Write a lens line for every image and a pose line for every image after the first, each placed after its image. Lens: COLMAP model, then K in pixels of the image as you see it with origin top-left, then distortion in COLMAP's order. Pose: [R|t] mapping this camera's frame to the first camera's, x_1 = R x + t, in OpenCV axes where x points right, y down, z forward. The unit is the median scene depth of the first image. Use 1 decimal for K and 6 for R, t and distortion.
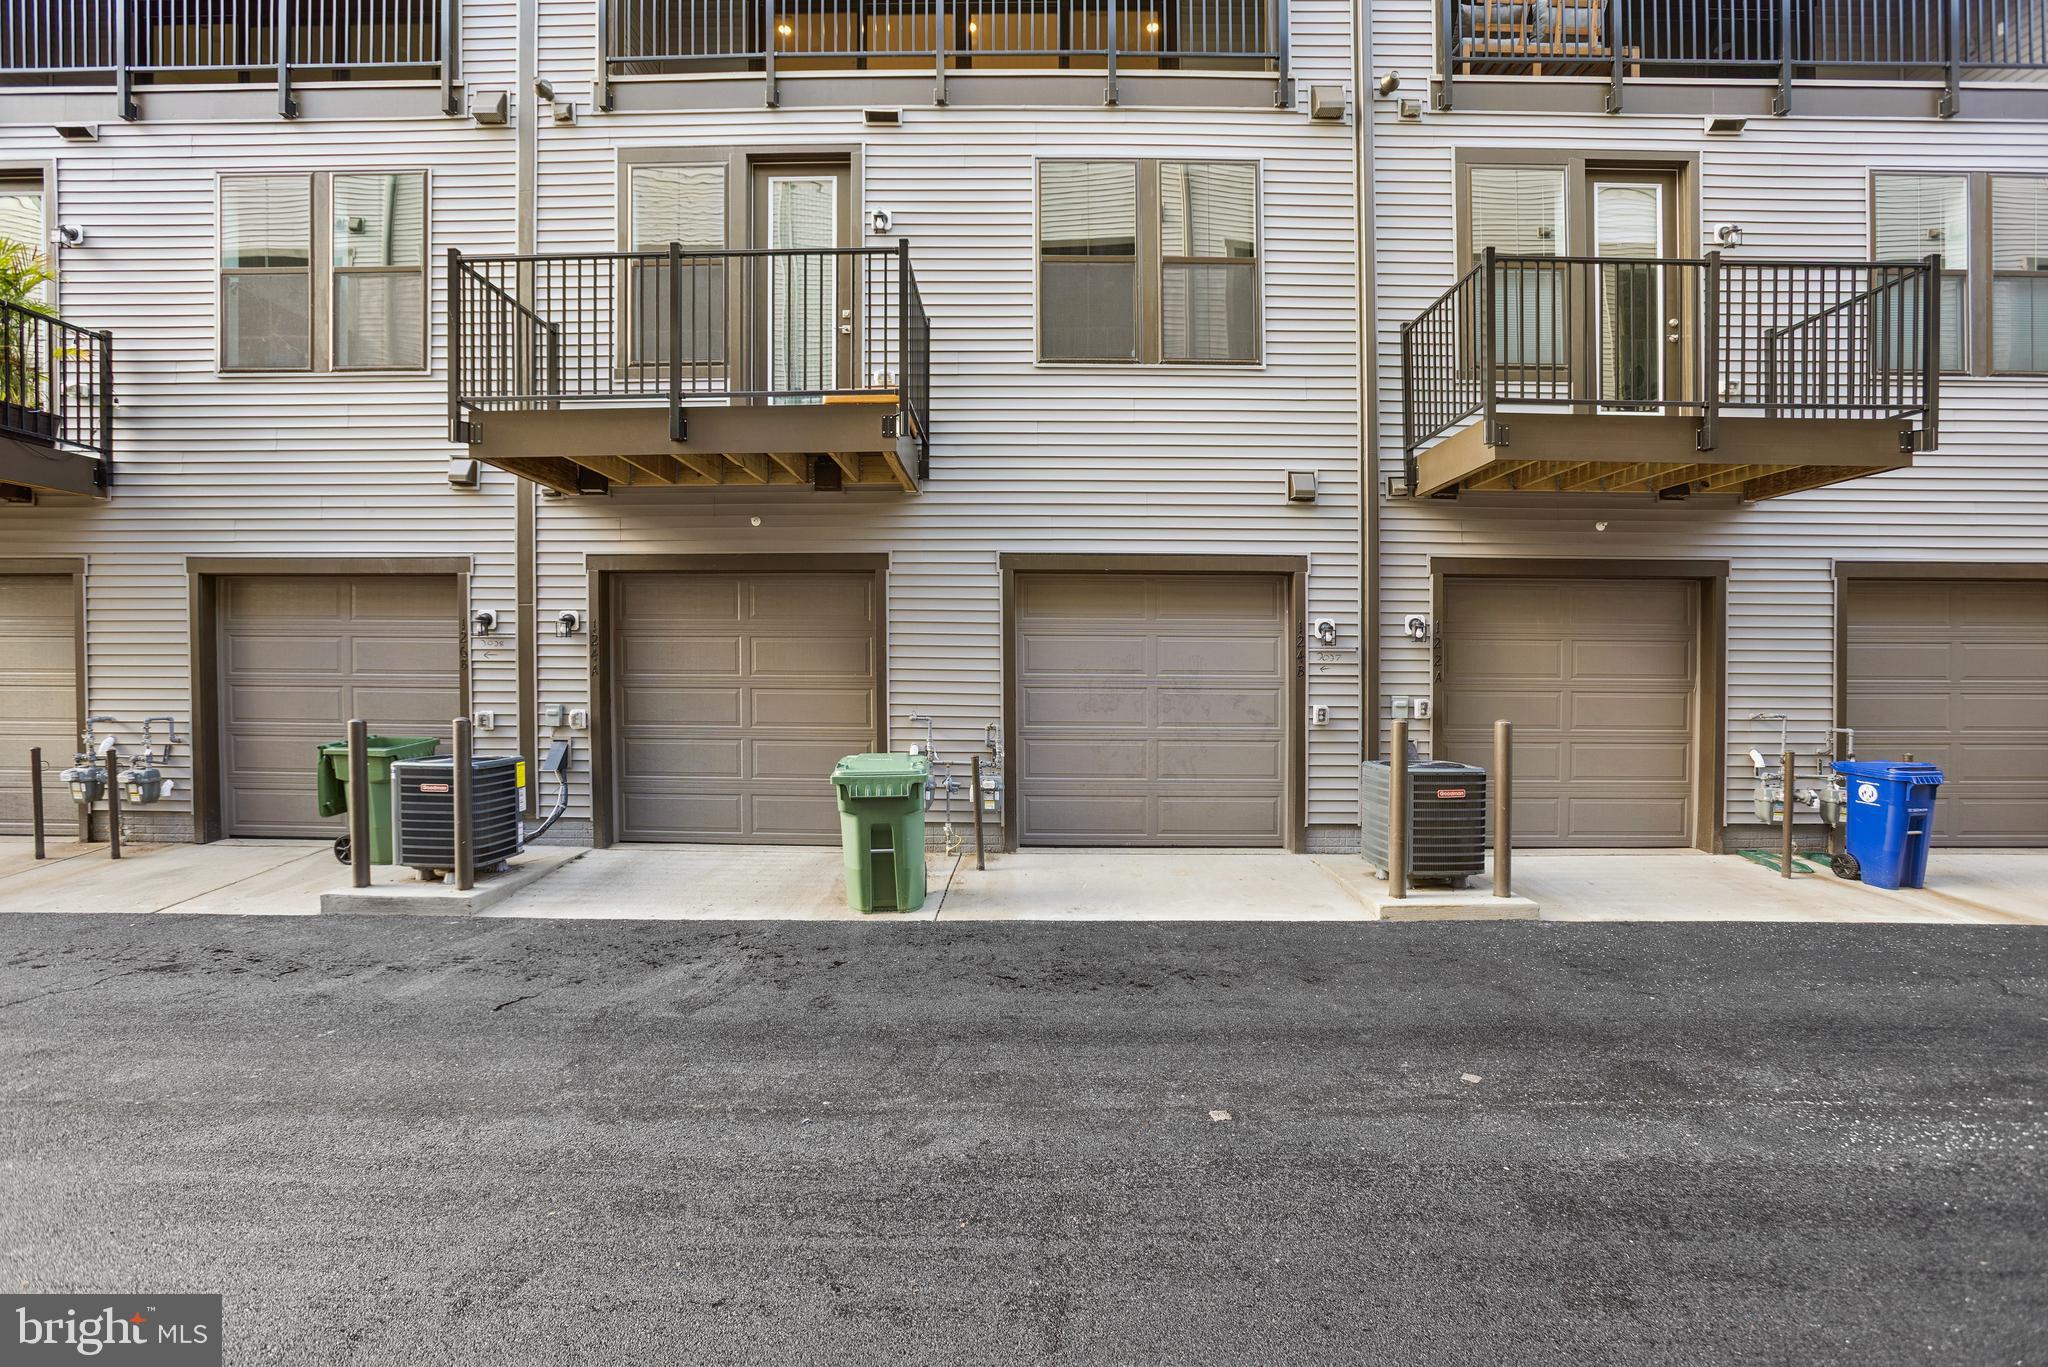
lens RADIAL K [[913.6, 0, 1065.2], [0, 913.6, 691.6], [0, 0, 1]] dist [-0.055916, 0.011493]
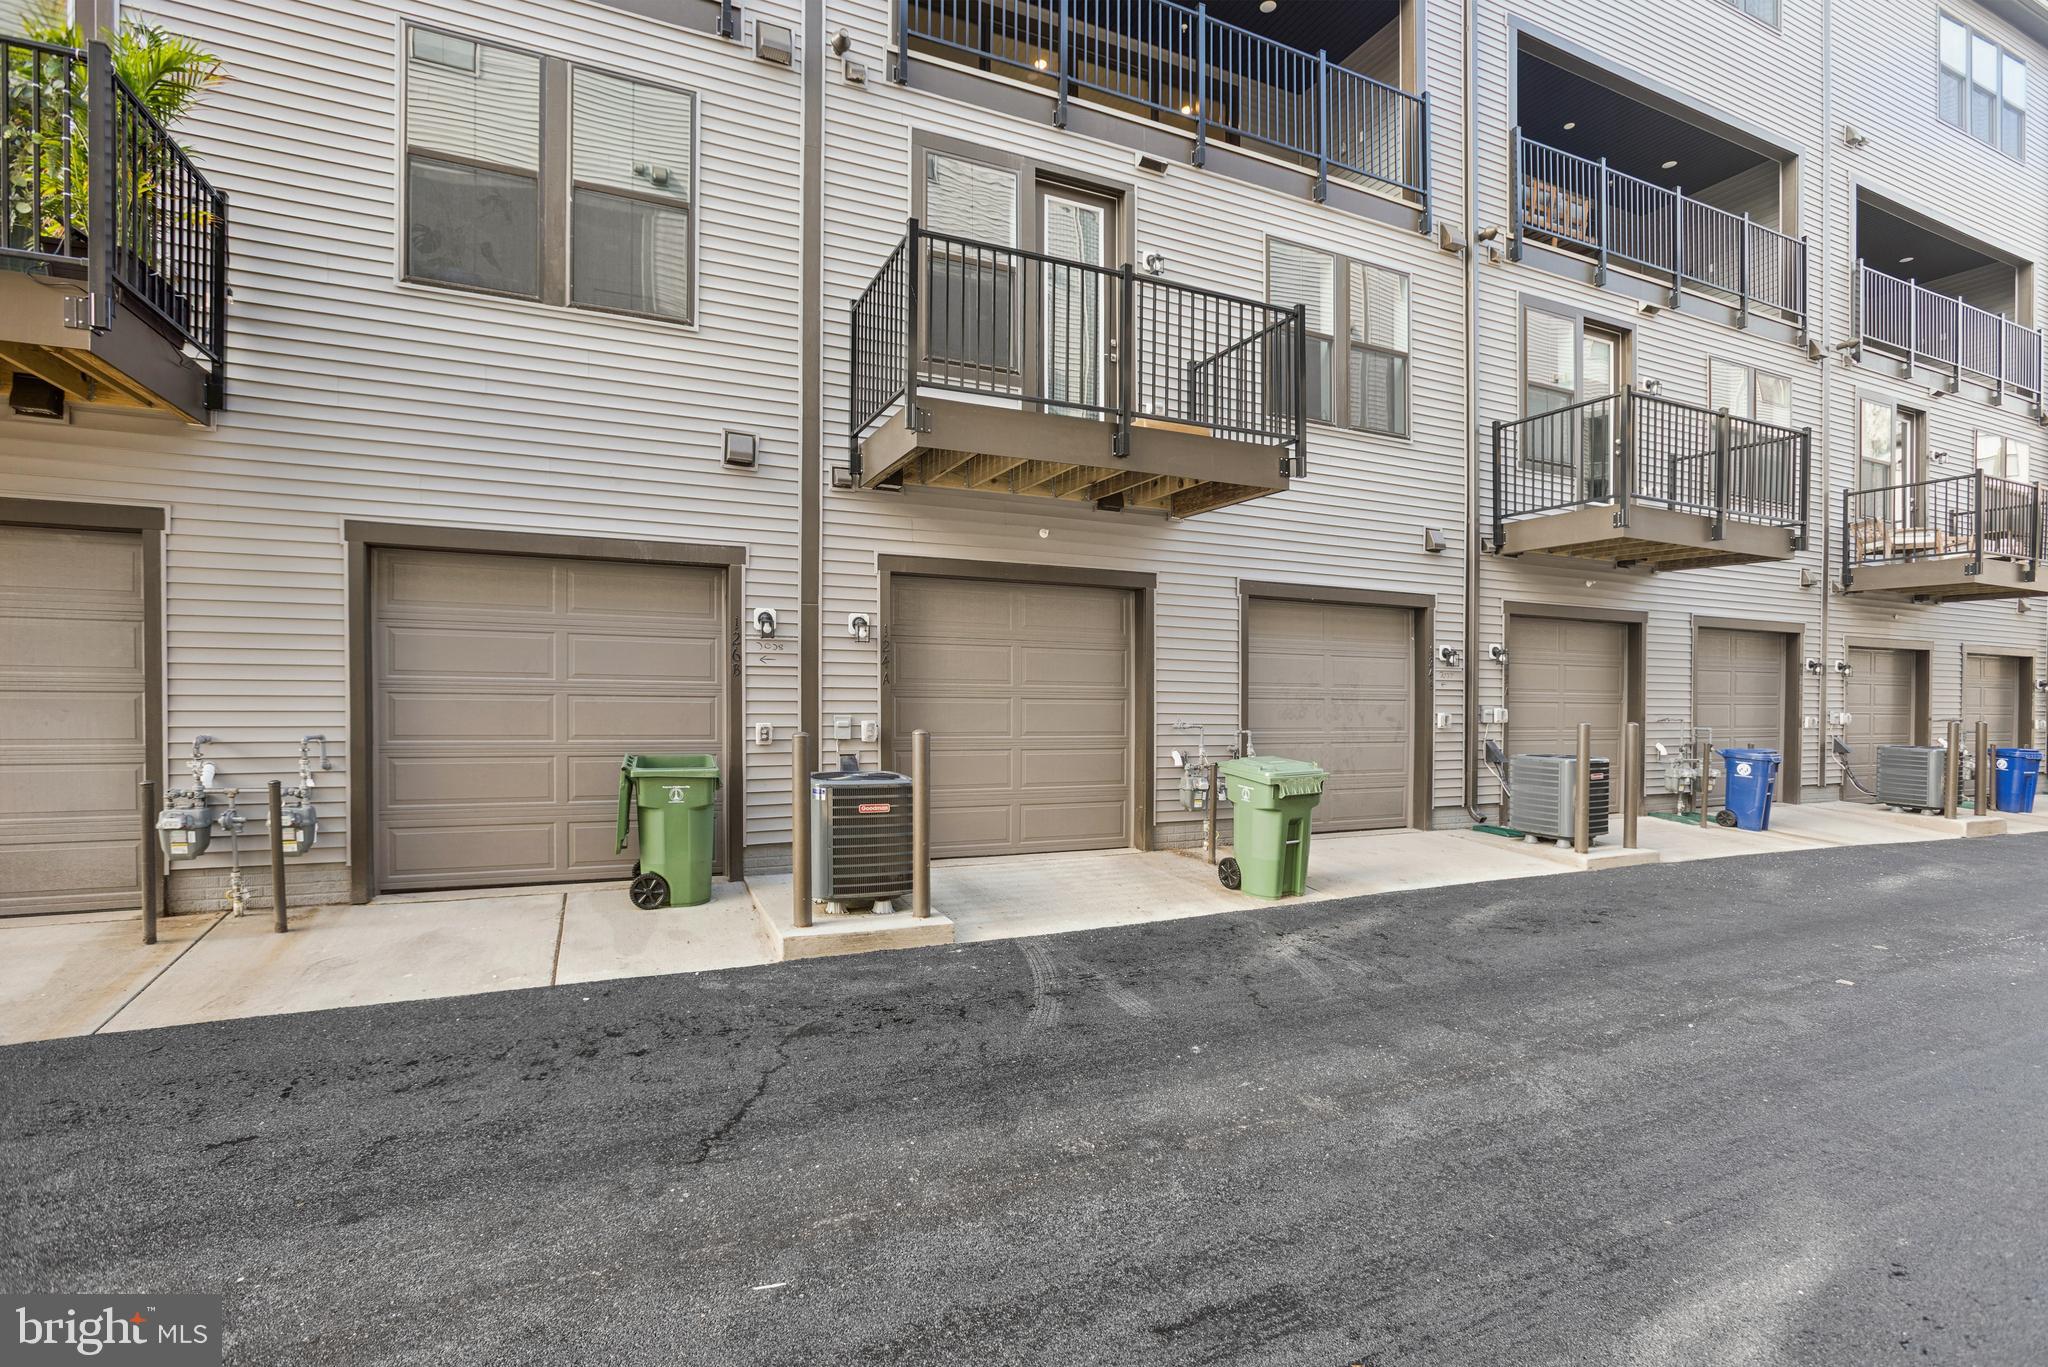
lens RADIAL K [[913.6, 0, 1065.2], [0, 913.6, 691.6], [0, 0, 1]] dist [-0.055916, 0.011493]
pose [[0.913321, 0.006459, 0.407190, -0.735028], [-0.004866, 0.999976, -0.004947, -0.006423], [-0.407212, 0.002537, 0.913330, 0.062061]]
